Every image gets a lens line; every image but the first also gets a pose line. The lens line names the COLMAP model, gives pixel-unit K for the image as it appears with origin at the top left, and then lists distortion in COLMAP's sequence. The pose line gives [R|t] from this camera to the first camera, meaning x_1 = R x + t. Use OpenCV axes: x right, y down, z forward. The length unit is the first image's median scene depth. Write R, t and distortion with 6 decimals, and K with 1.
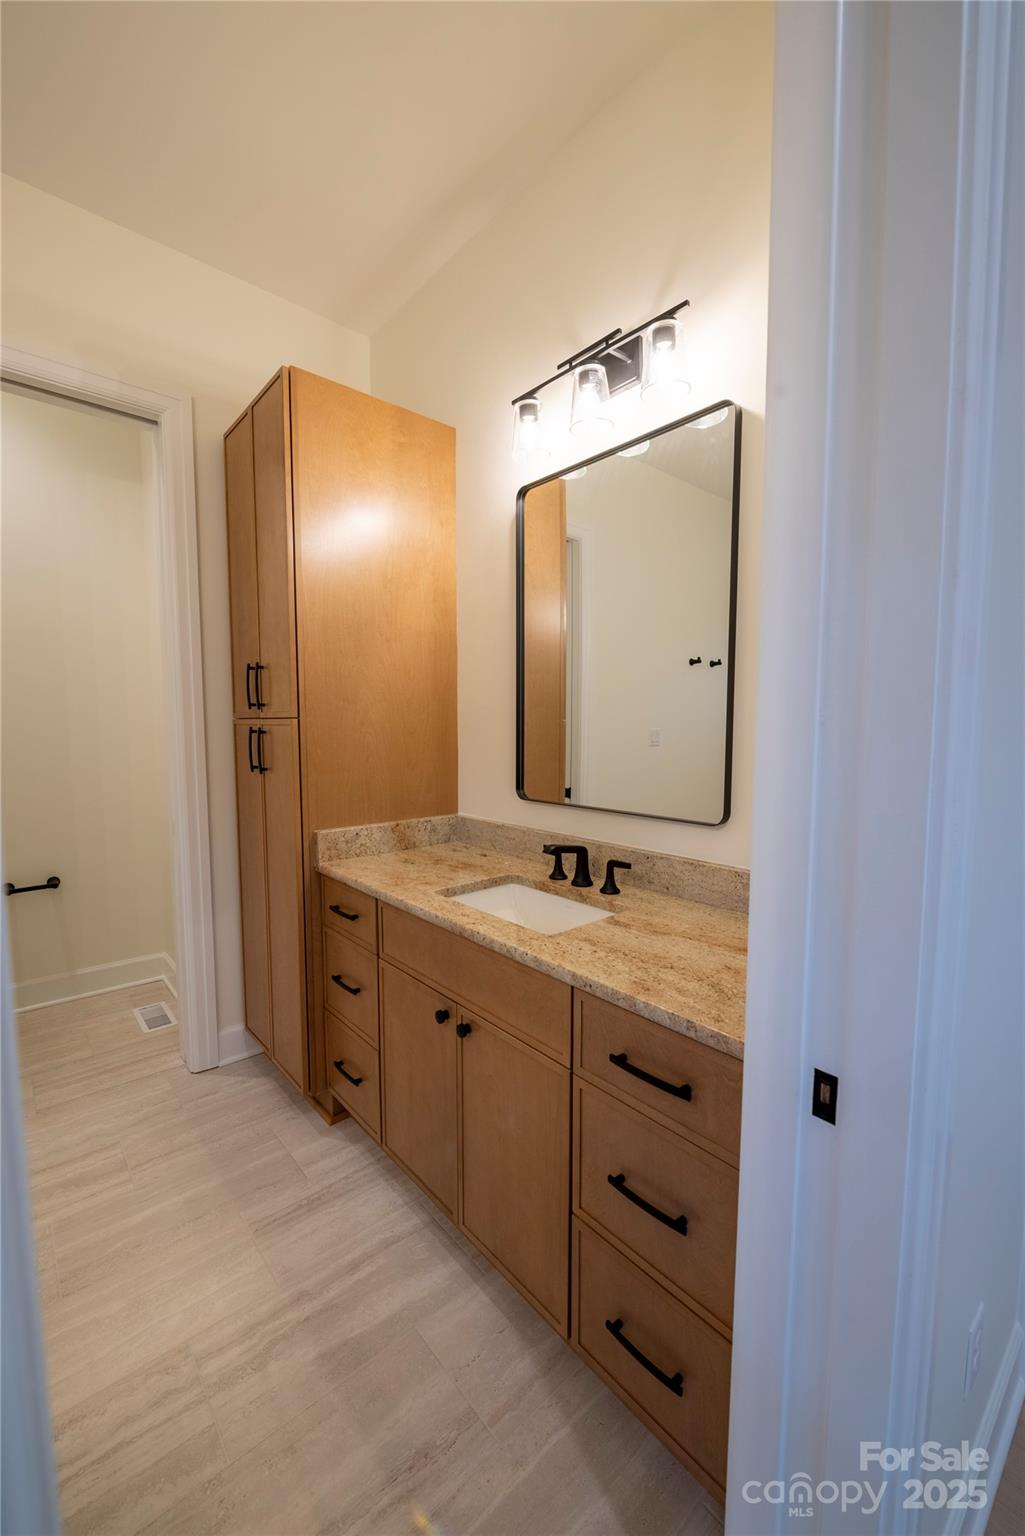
lens RADIAL K [[608.2, 0, 512.5], [0, 608.2, 768.0], [0, 0, 1]] dist [0.000583, 0.000044]
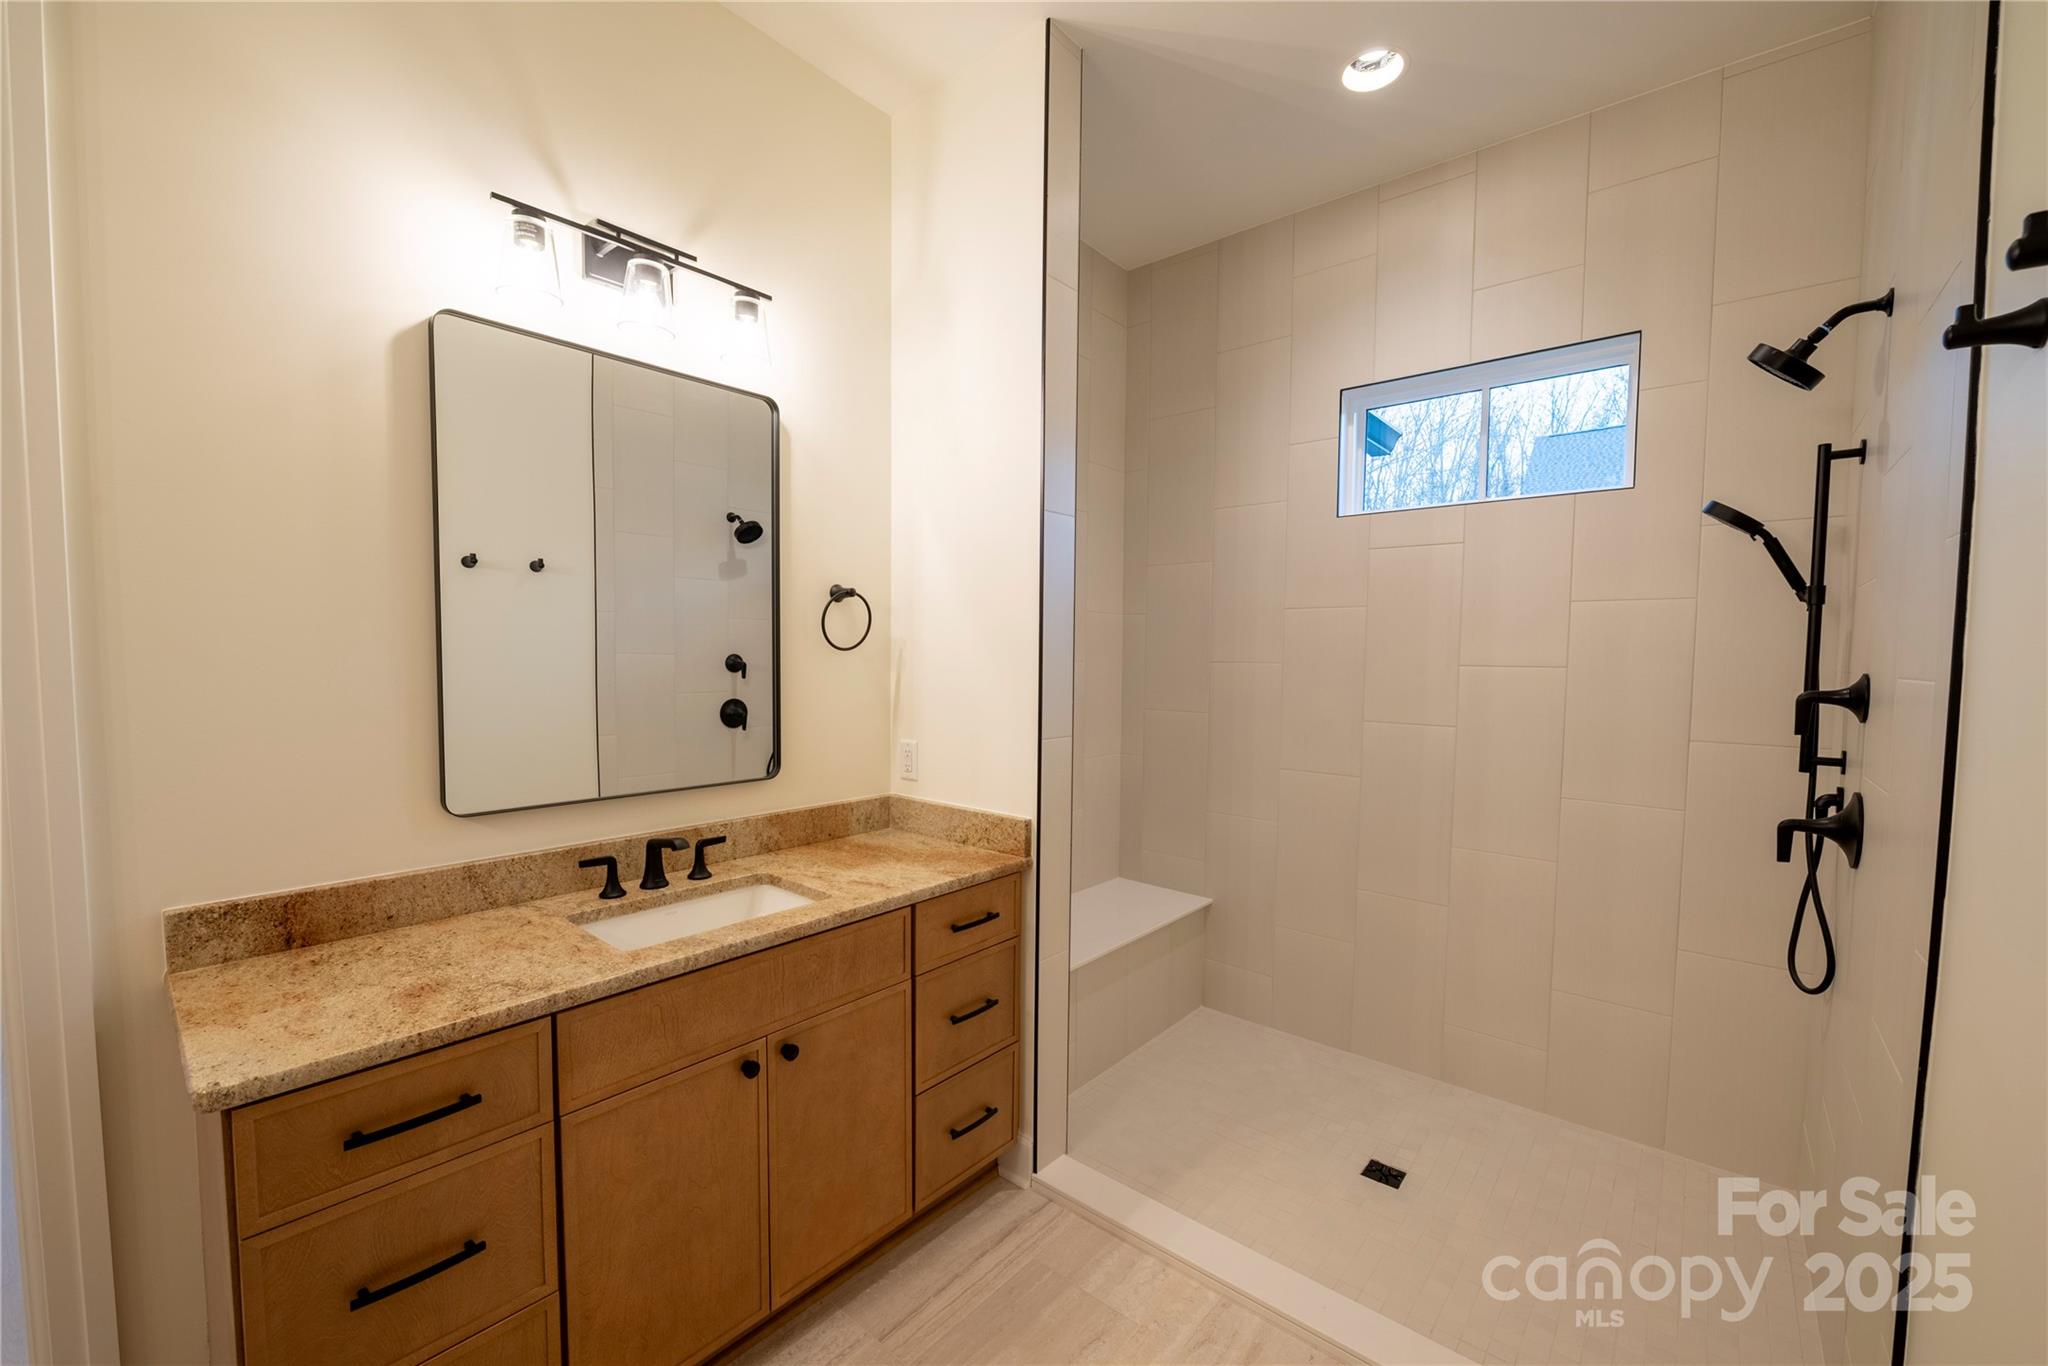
lens RADIAL K [[811.0, 0, 1024.0], [0, 811.0, 683.0], [0, 0, 1]] dist [0.000583, 0.000044]
pose [[-0.155871, -0.036380, 0.987107, -1.061988], [0.065918, 0.996711, 0.047143, -0.101088], [-0.985575, 0.072416, -0.152961, 0.696075]]
